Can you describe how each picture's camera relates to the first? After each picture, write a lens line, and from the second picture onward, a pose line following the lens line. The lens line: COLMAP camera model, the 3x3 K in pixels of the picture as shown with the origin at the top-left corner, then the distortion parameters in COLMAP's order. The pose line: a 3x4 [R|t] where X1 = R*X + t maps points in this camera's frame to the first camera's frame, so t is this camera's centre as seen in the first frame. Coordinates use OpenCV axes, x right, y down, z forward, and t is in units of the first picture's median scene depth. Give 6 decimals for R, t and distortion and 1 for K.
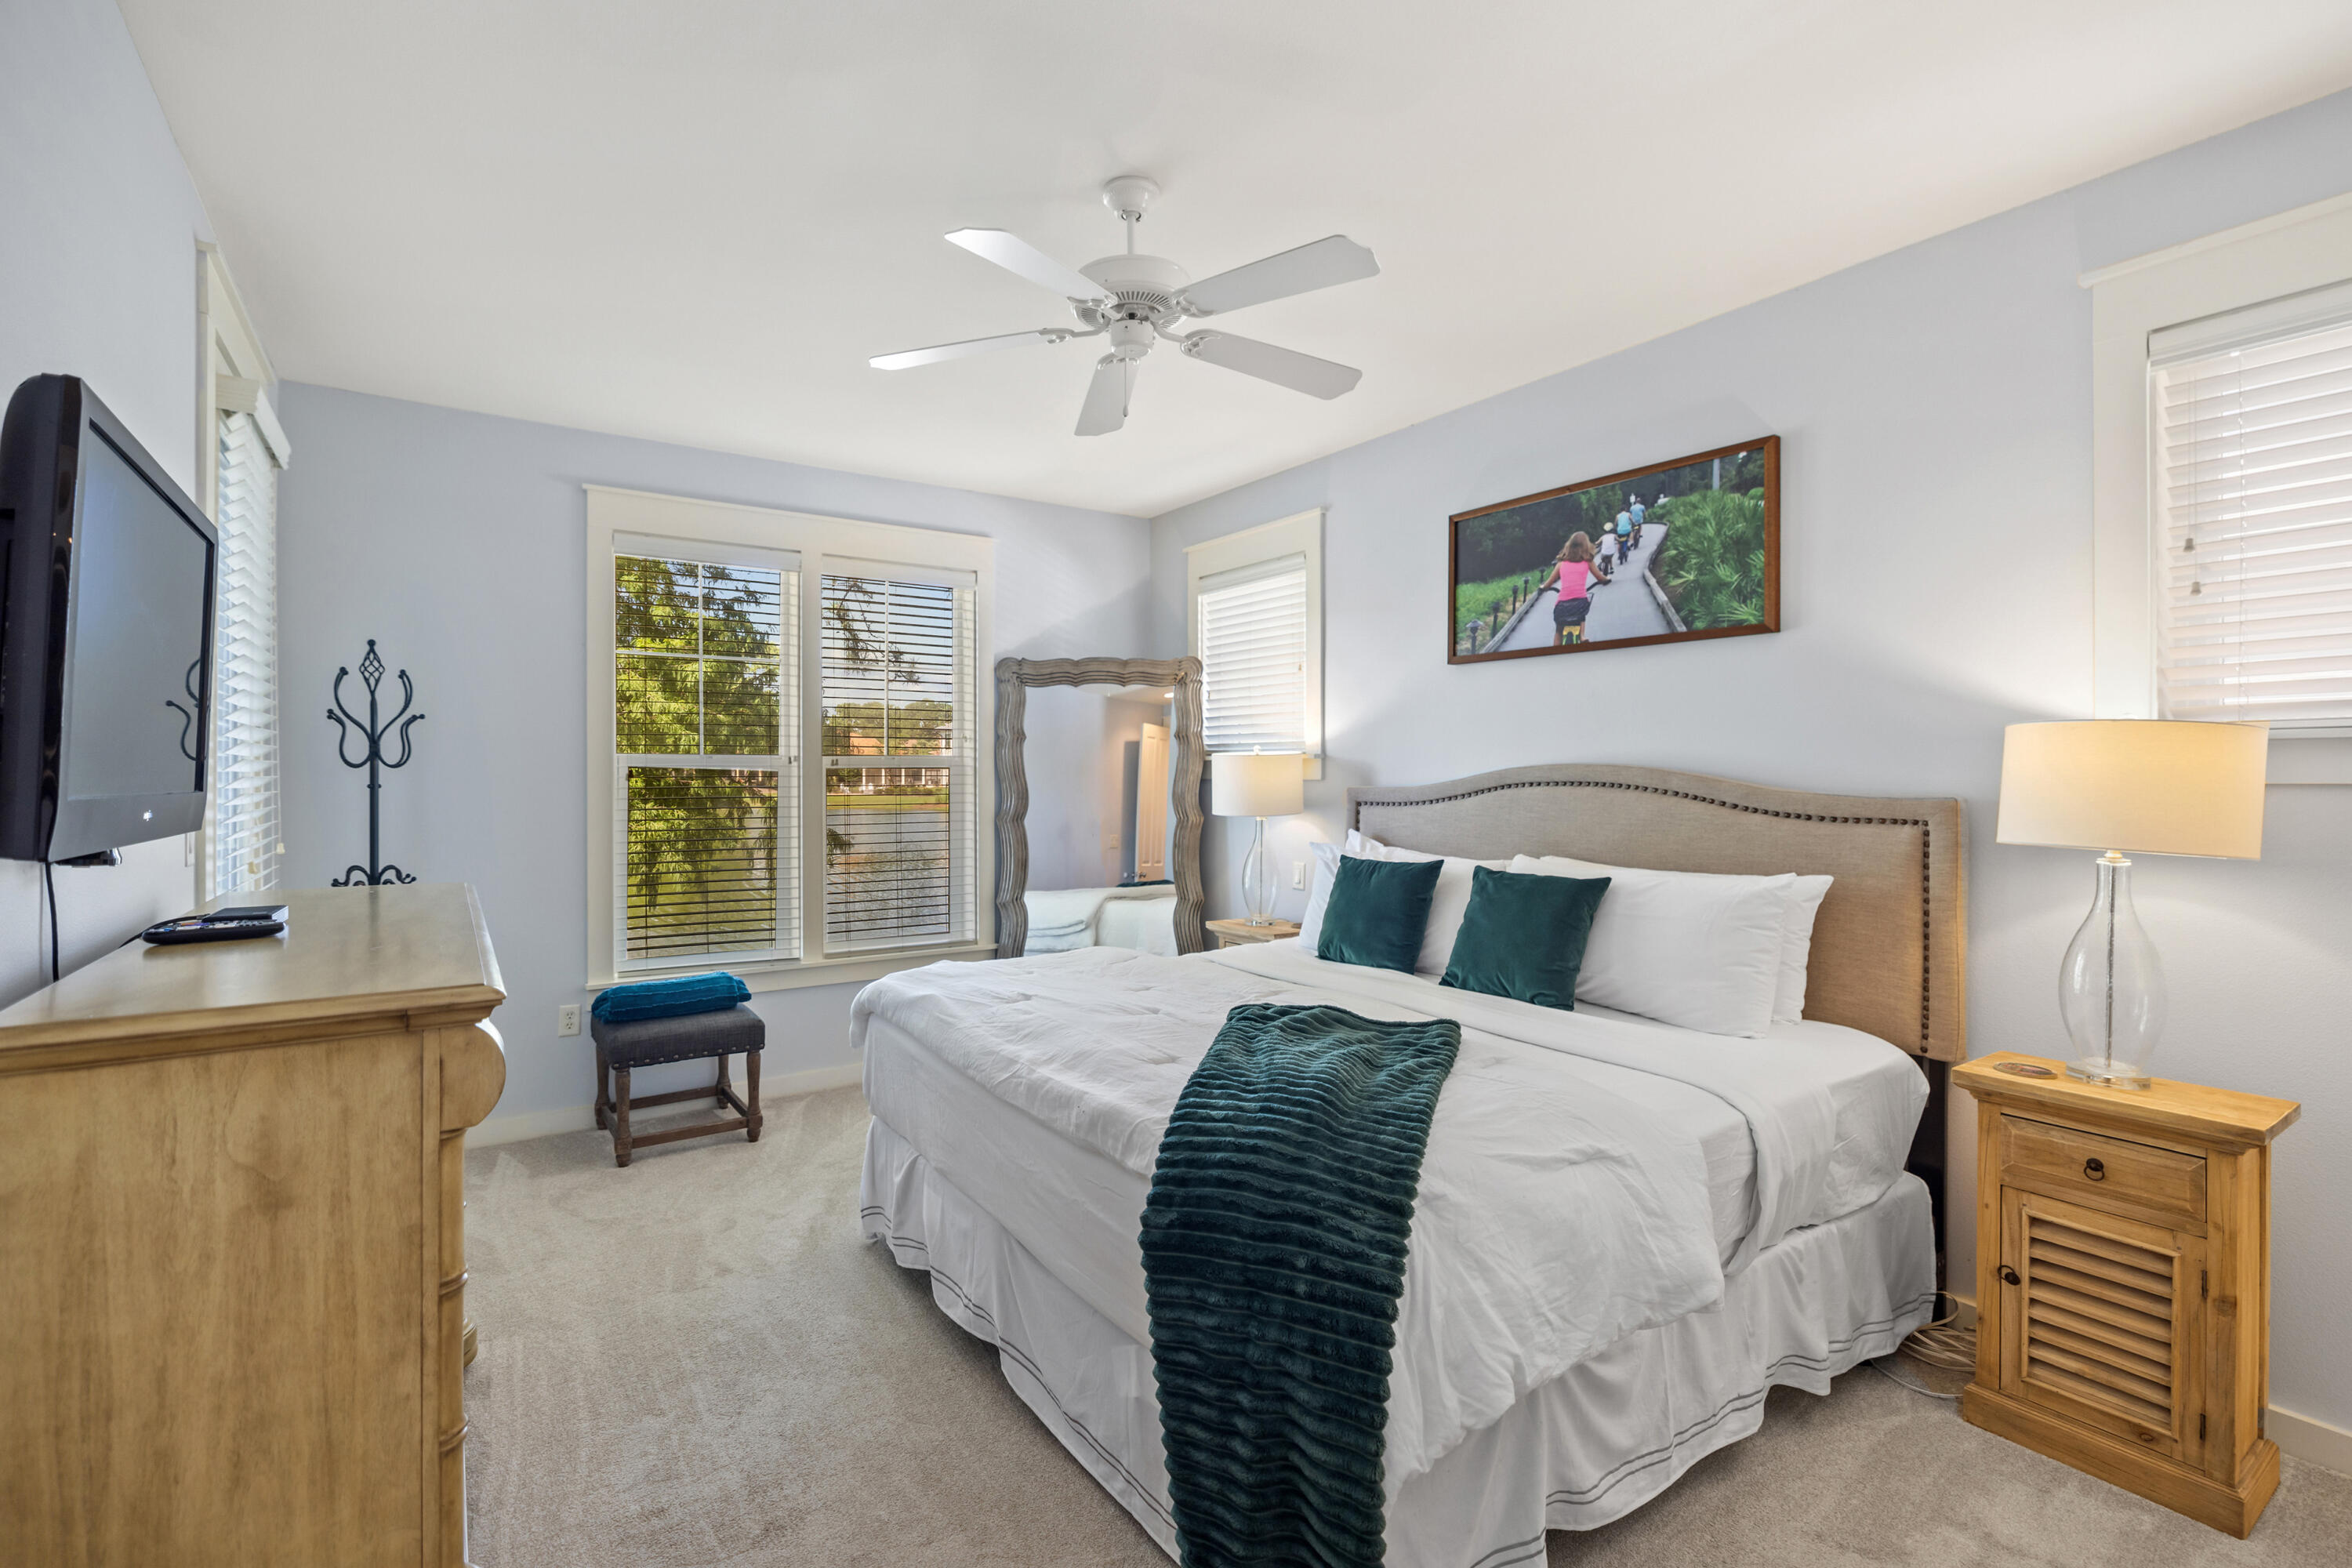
lens RADIAL K [[1023.2, 0, 1119.8], [0, 1023.2, 781.6], [0, 0, 1]] dist [-0.005046, -0.000817]
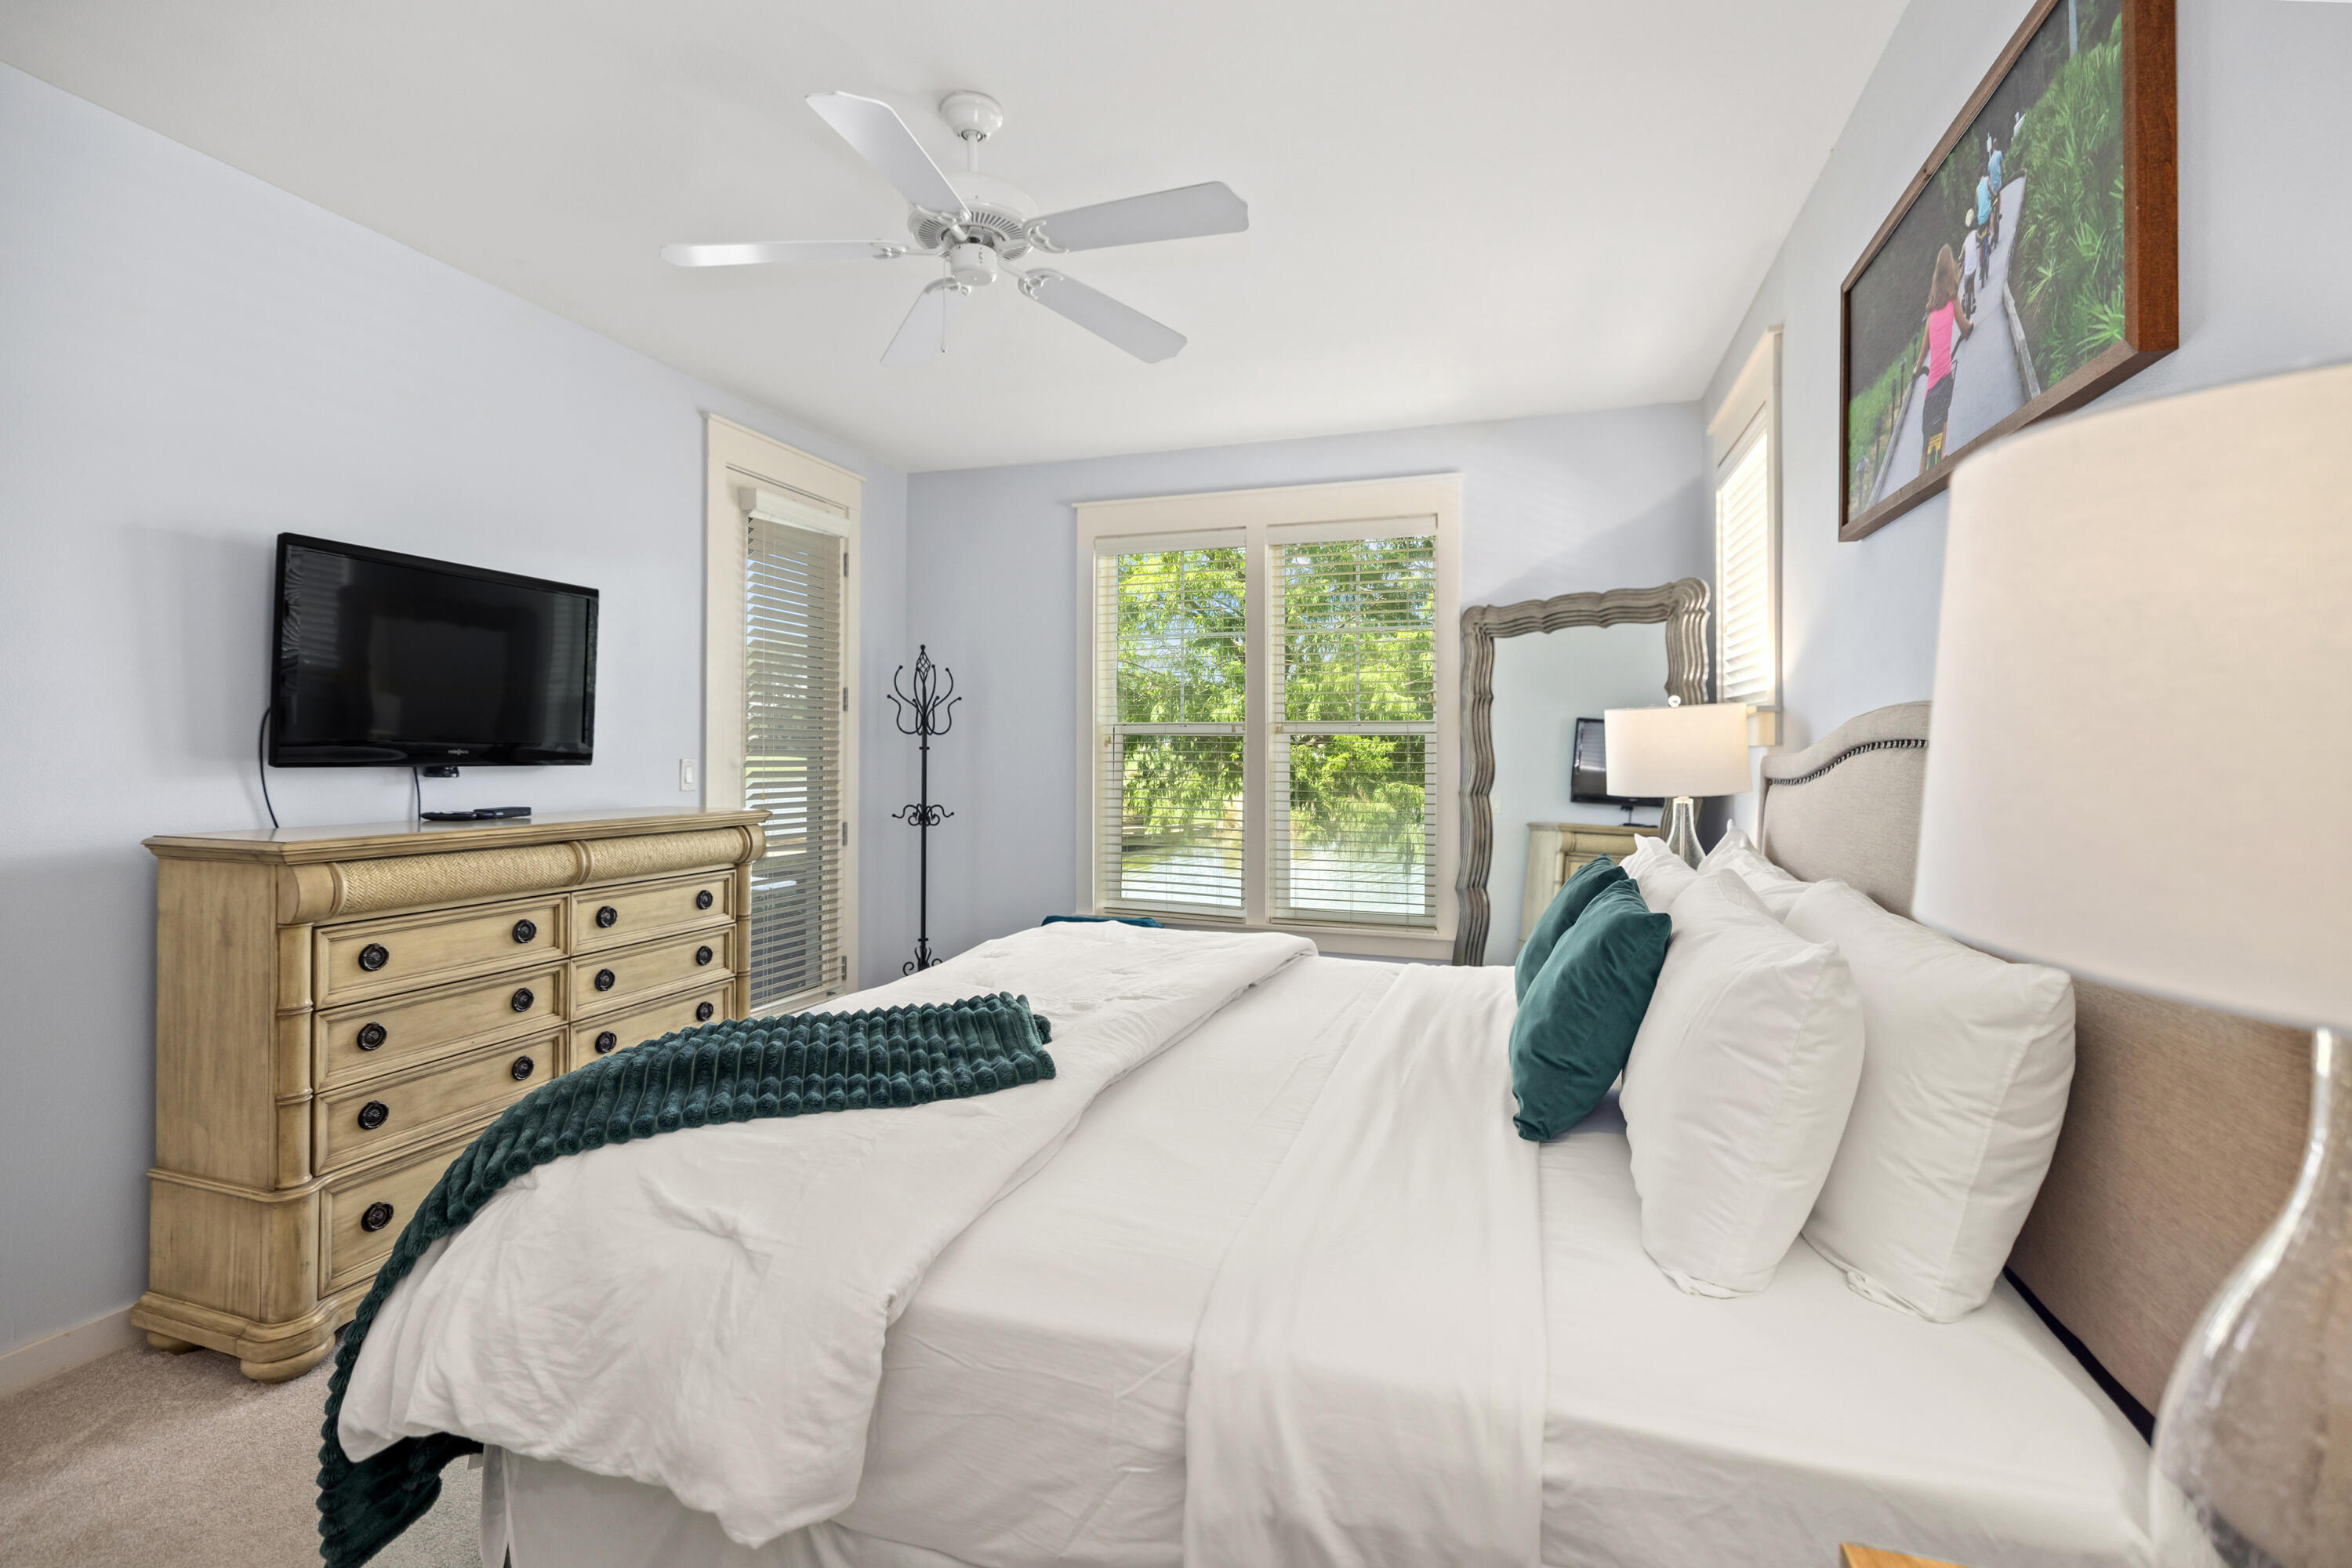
lens RADIAL K [[1023.2, 0, 1172.2], [0, 1023.2, 758.6], [0, 0, 1]] dist [-0.005046, -0.000817]
pose [[0.630133, 0.008514, -0.776441, 0.607737], [-0.011339, 0.999934, 0.001763, 0.012668], [0.776405, 0.007693, 0.630188, 0.391883]]
